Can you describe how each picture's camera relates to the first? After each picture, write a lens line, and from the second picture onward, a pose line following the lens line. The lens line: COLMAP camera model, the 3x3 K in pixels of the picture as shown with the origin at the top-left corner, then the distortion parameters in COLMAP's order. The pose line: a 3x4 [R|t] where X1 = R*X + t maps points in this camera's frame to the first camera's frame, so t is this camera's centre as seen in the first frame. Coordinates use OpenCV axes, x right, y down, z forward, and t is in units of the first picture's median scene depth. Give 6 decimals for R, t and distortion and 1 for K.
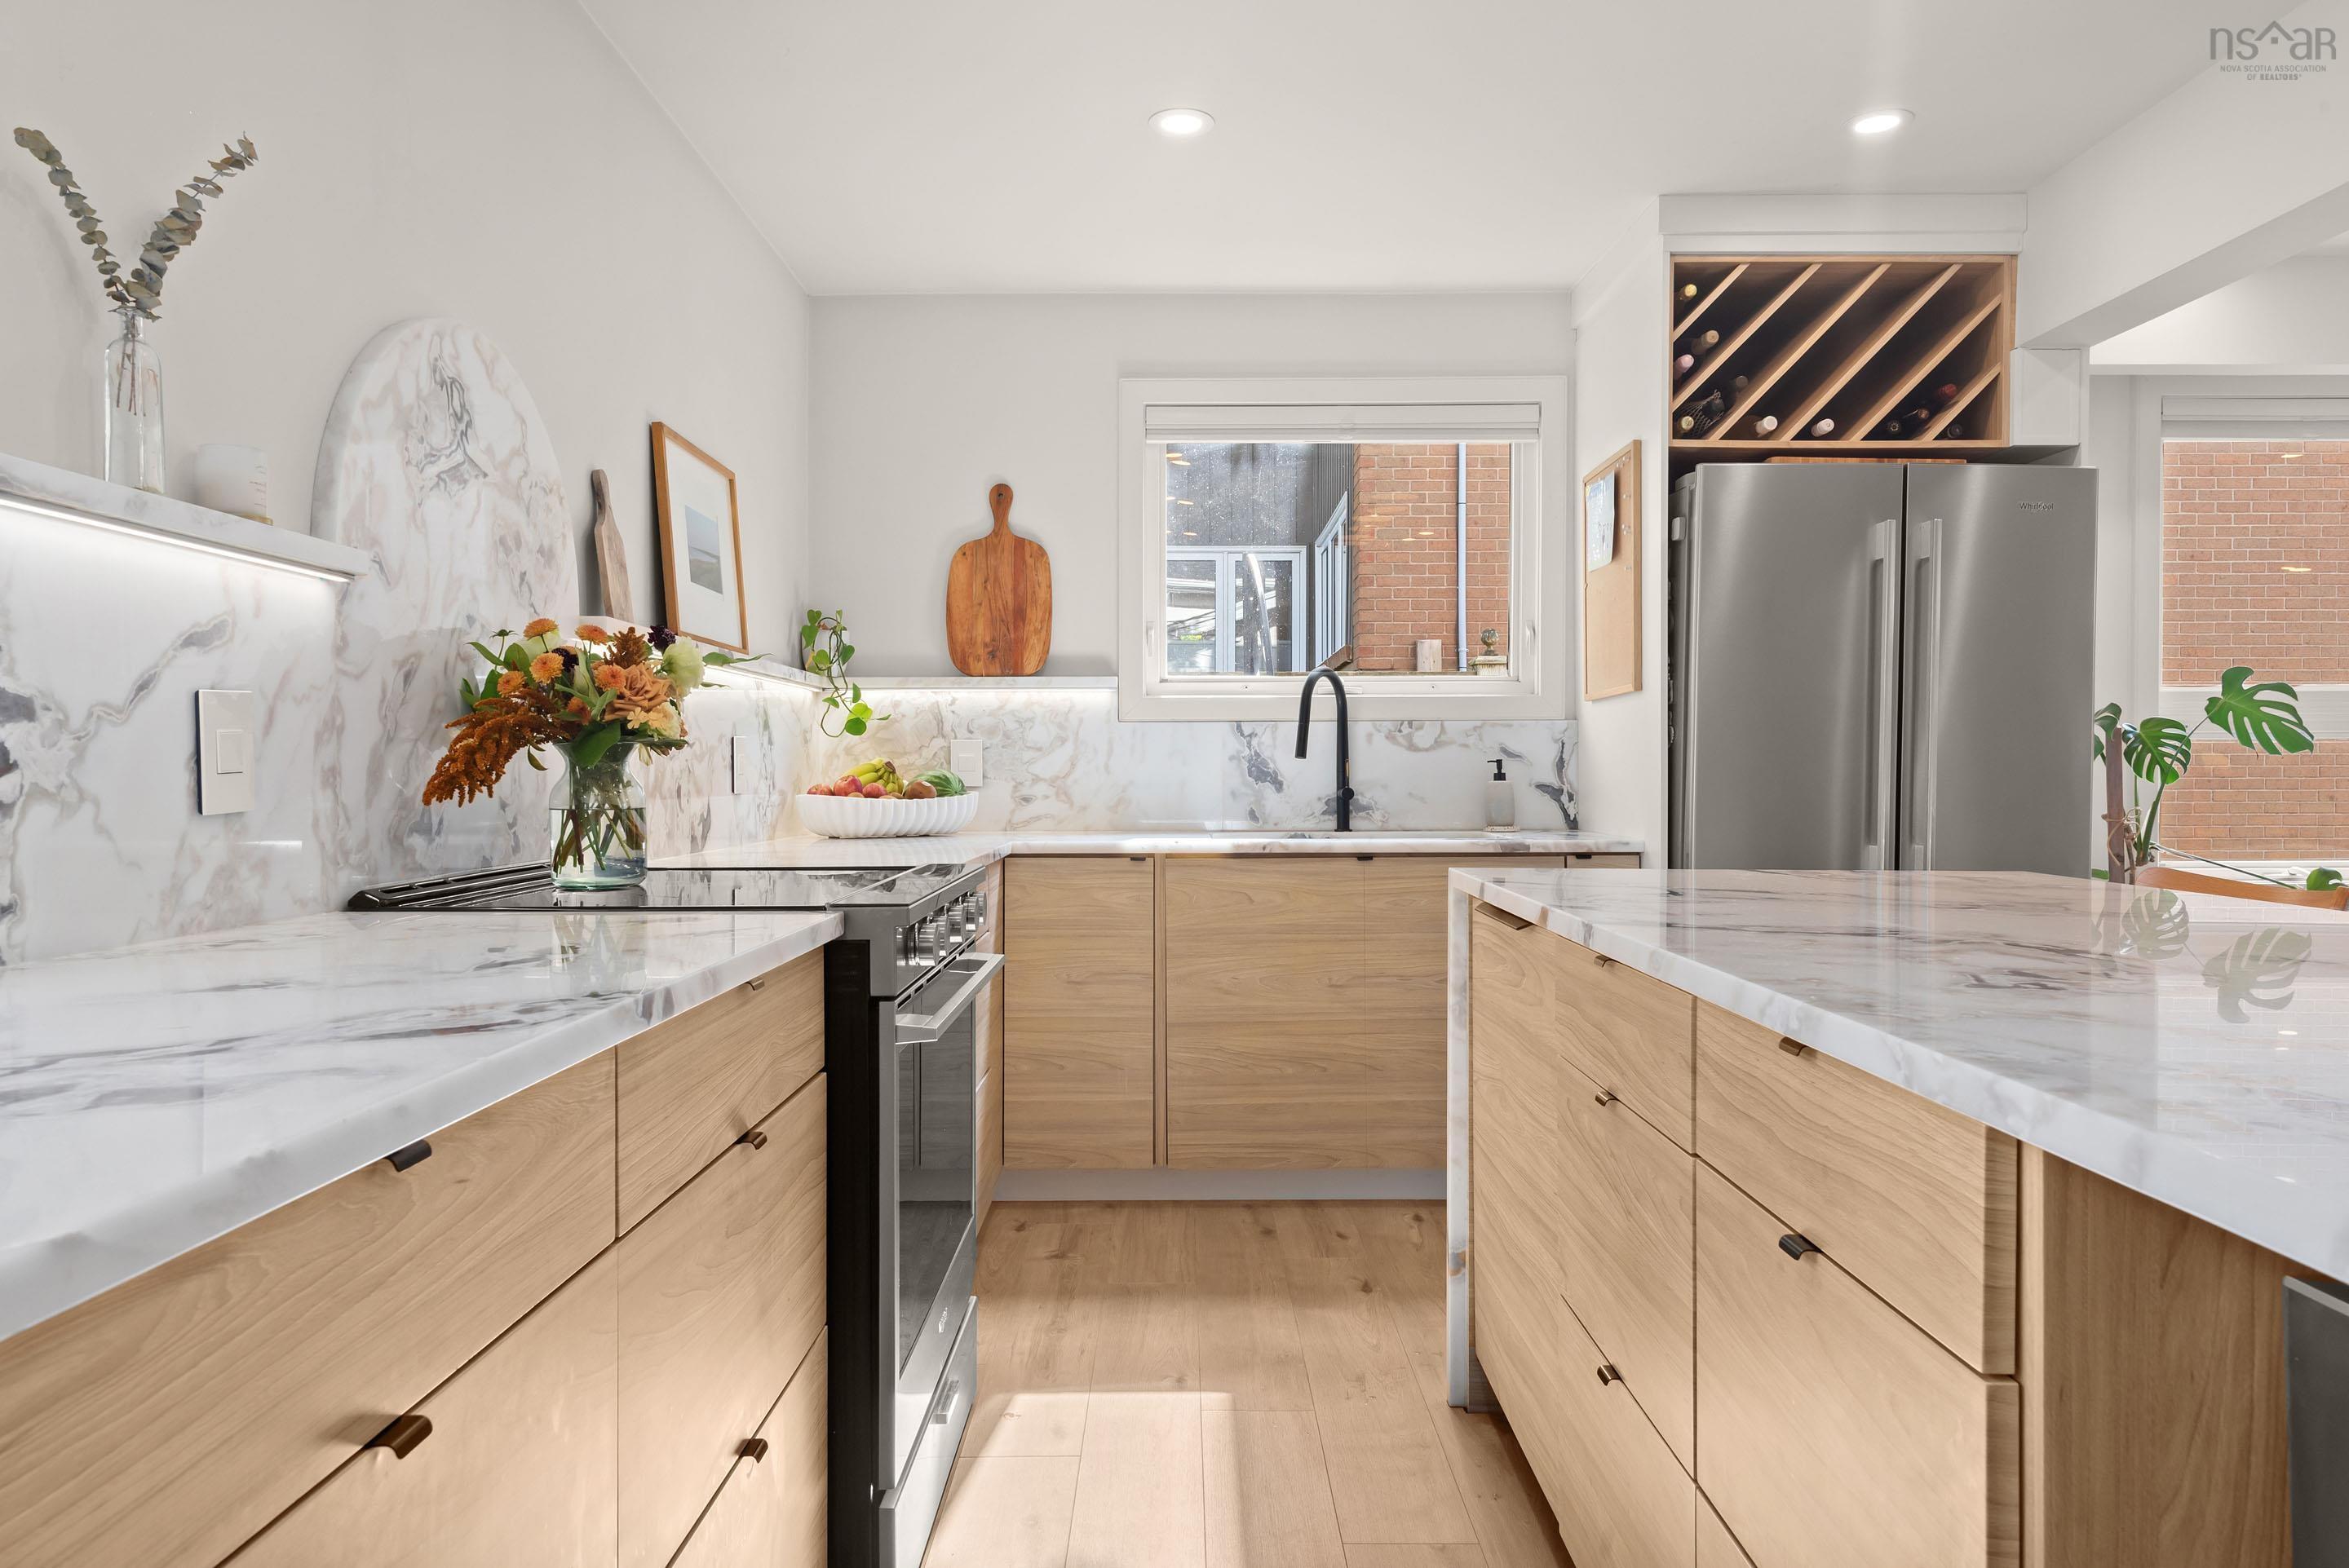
lens RADIAL K [[1541.8, 0, 1195.2], [0, 1541.8, 788.7], [0, 0, 1]] dist [0.052460, -0.045120]
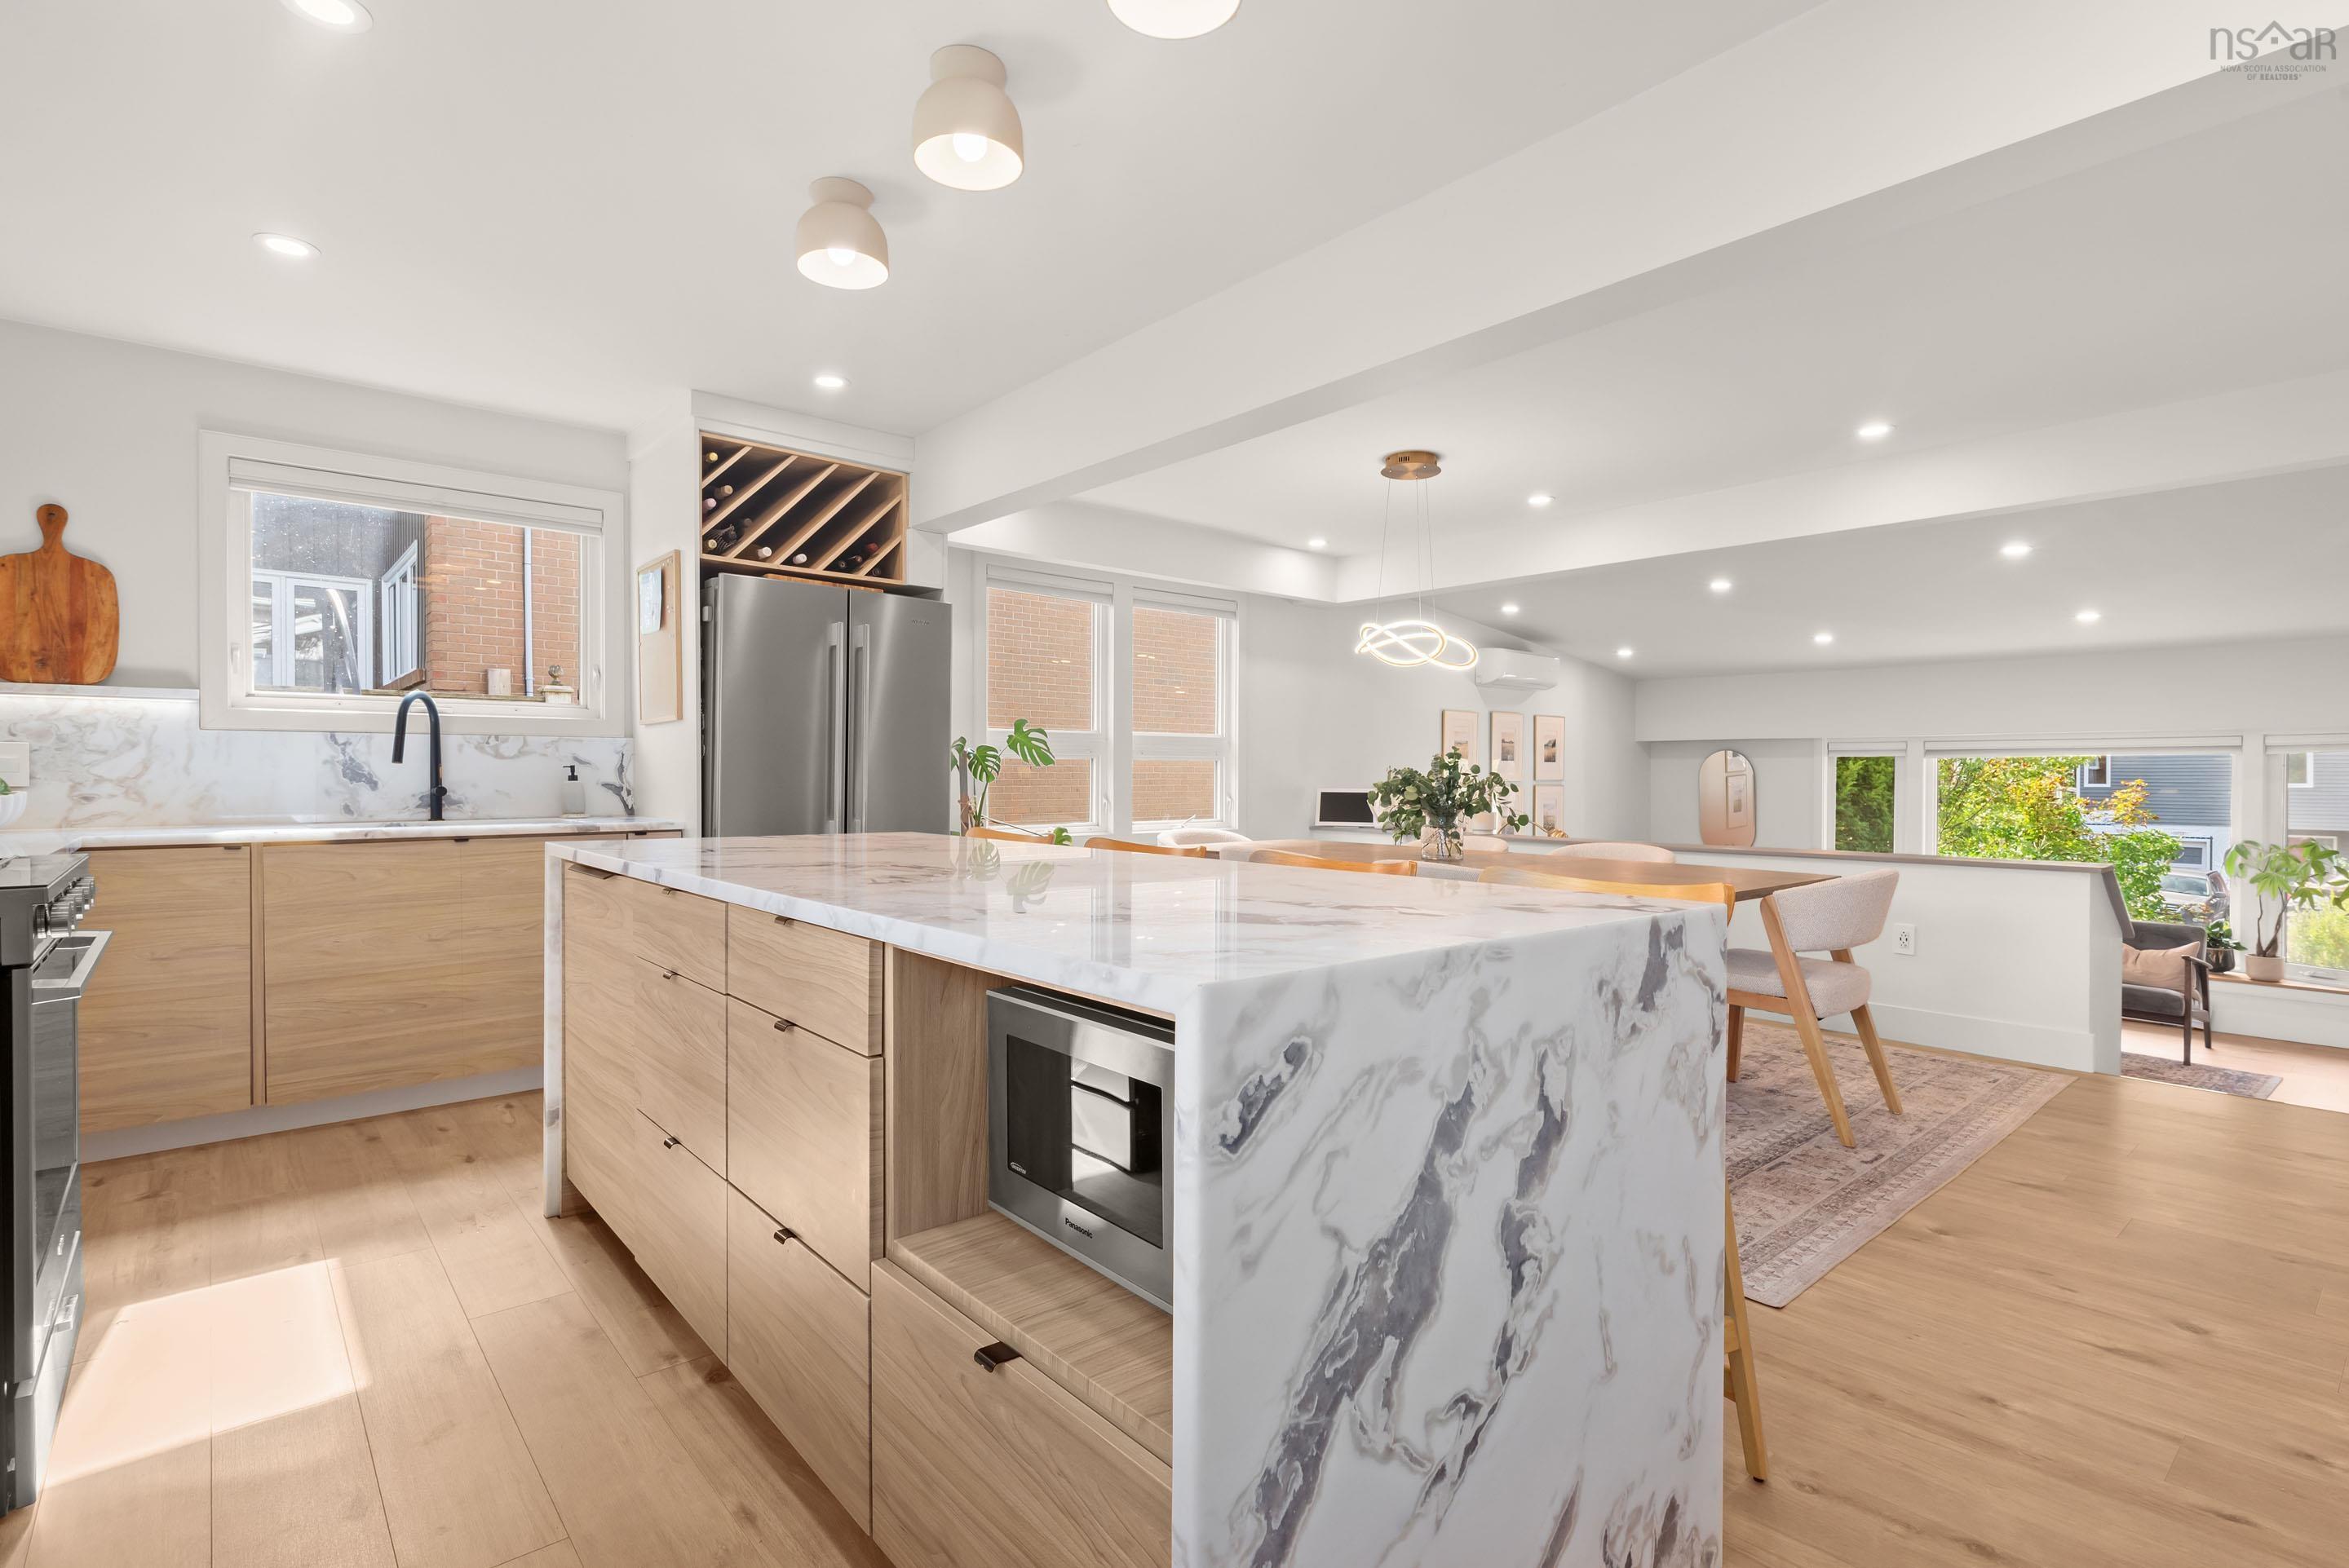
lens RADIAL K [[1103.1, 0, 1180.1], [0, 1103.1, 790.4], [0, 0, 1]] dist [0.001887, -0.001048]
pose [[0.757243, -0.006178, 0.653104, -0.039834], [0.003842, 0.999980, 0.005005, 0.000521], [-0.653122, -0.001281, 0.757251, -0.106786]]
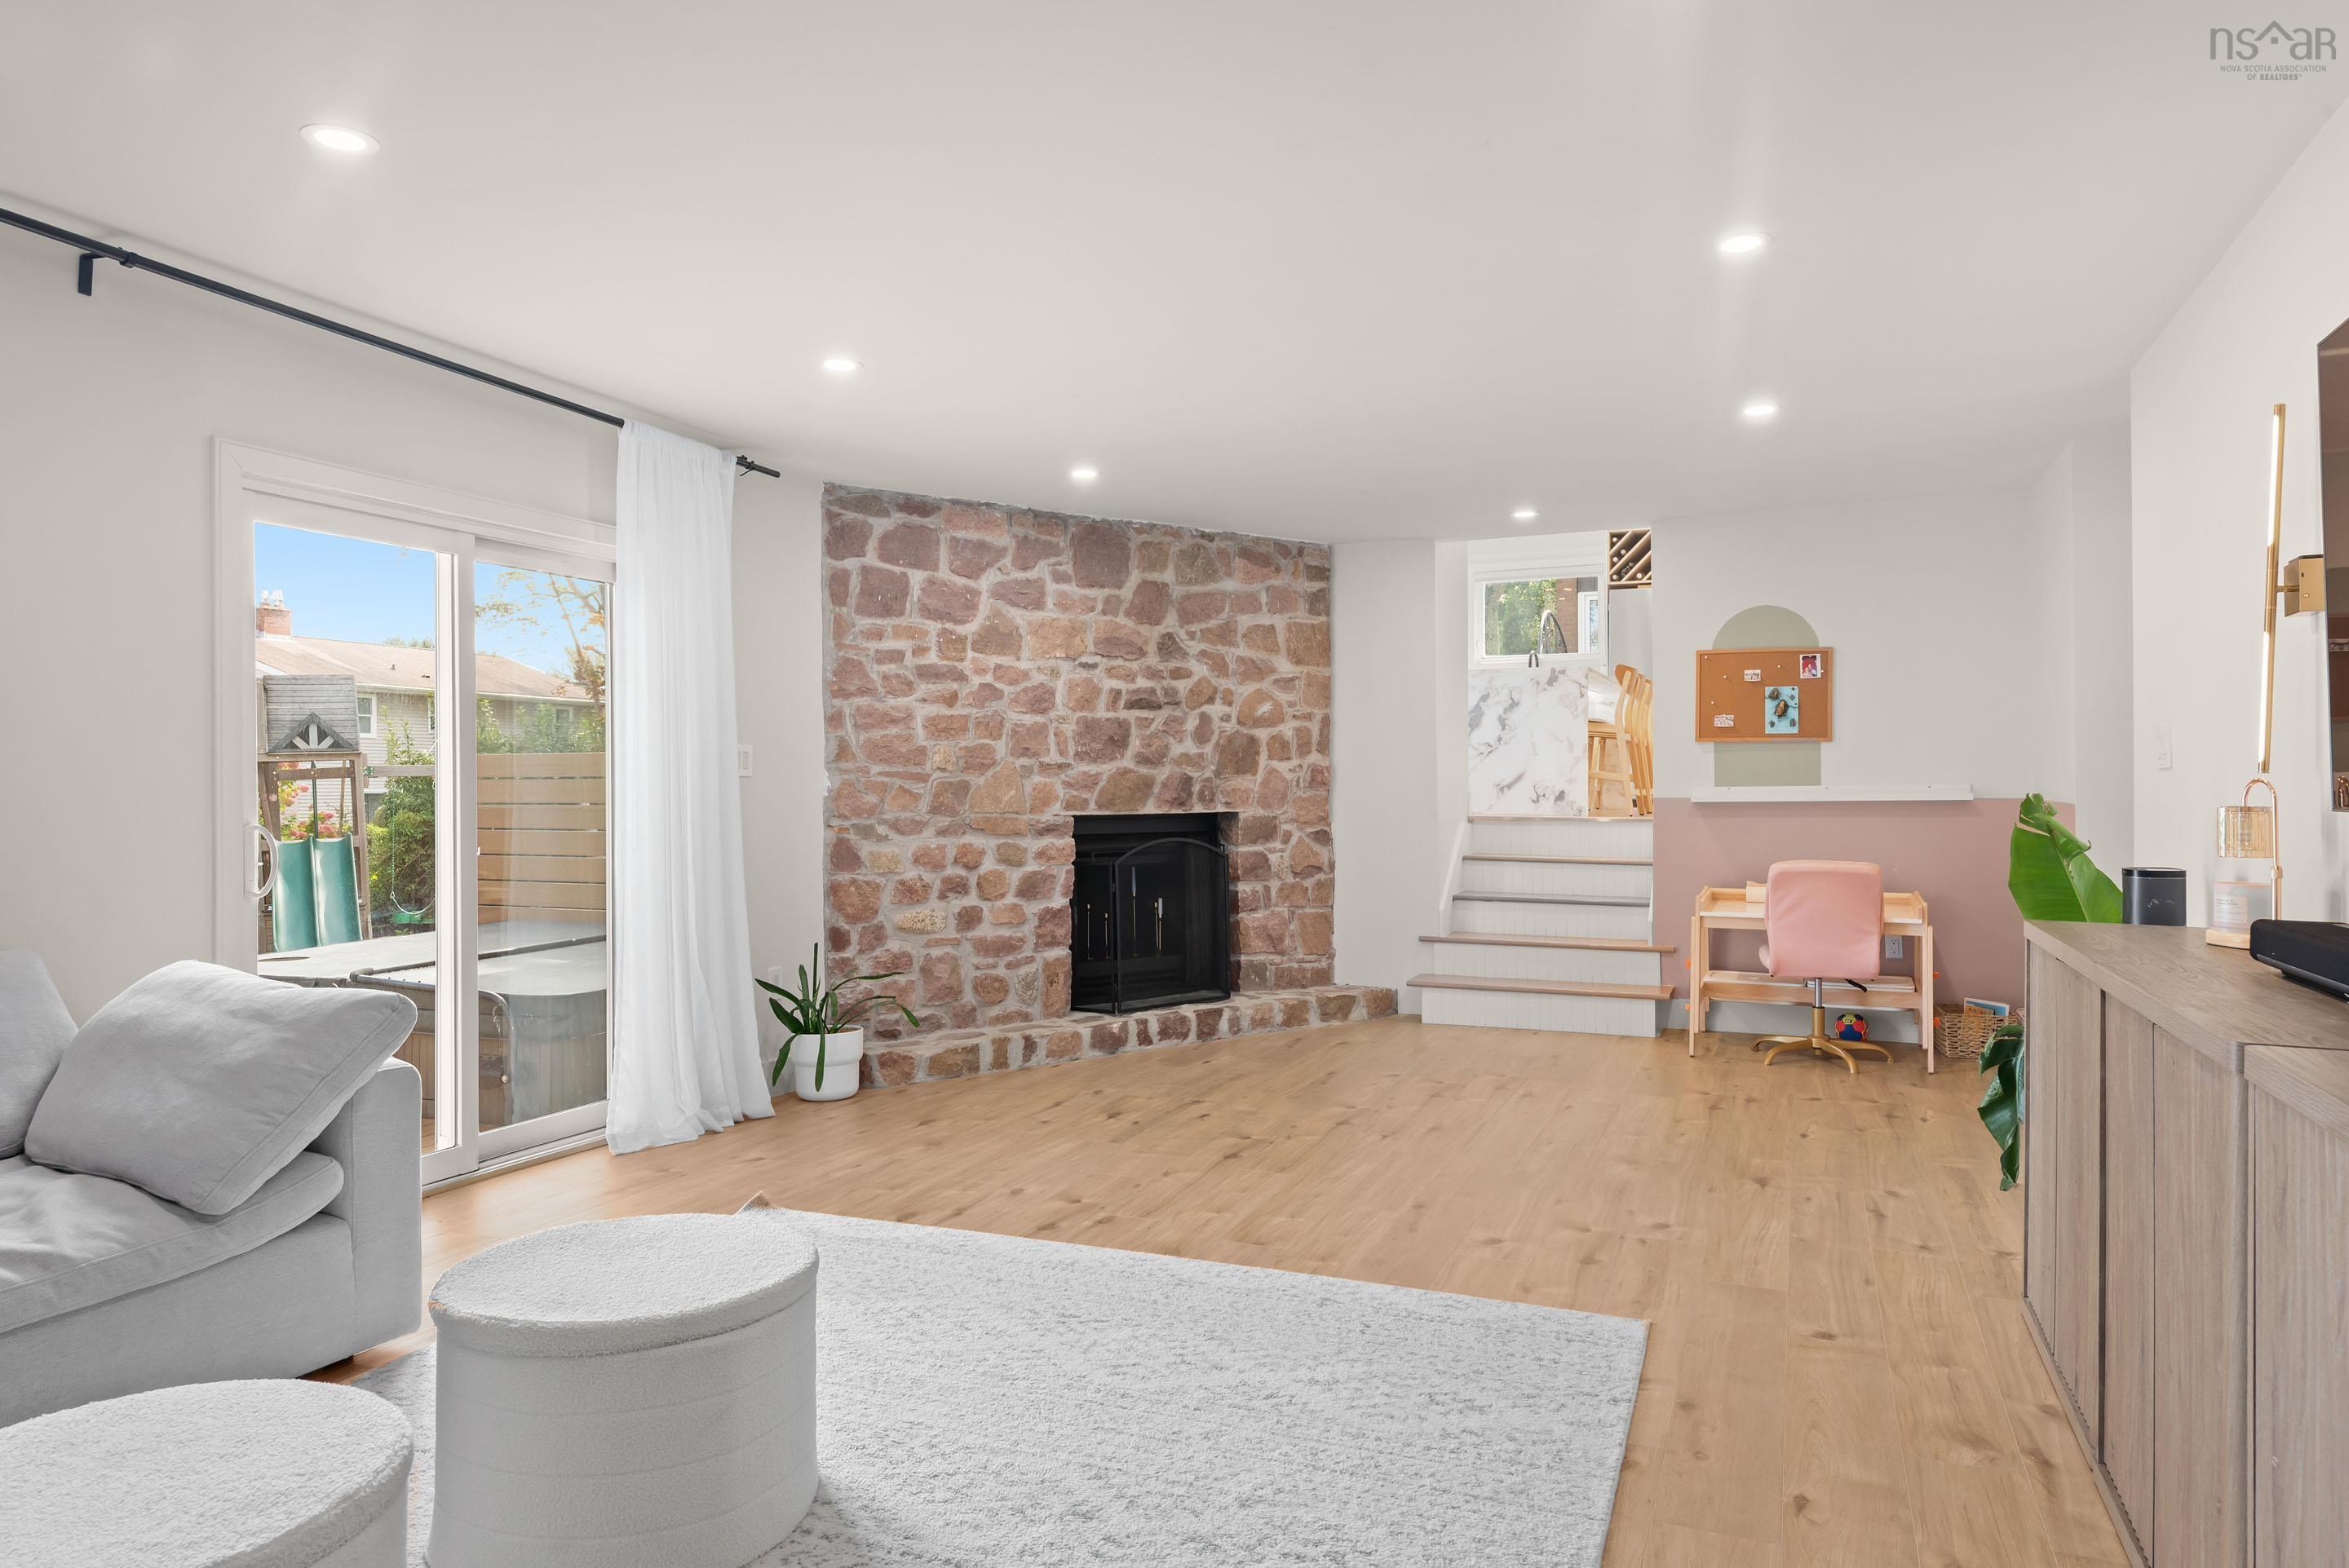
lens RADIAL K [[1481.5, 0, 1174.5], [0, 1481.5, 784.0], [0, 0, 1]] dist [0.000510, 0.000036]
pose [[0.920869, -0.000197, -0.389872, 0.684008], [-0.003644, 0.999952, -0.009112, 0.255397], [0.389855, 0.009812, 0.920824, -2.377058]]
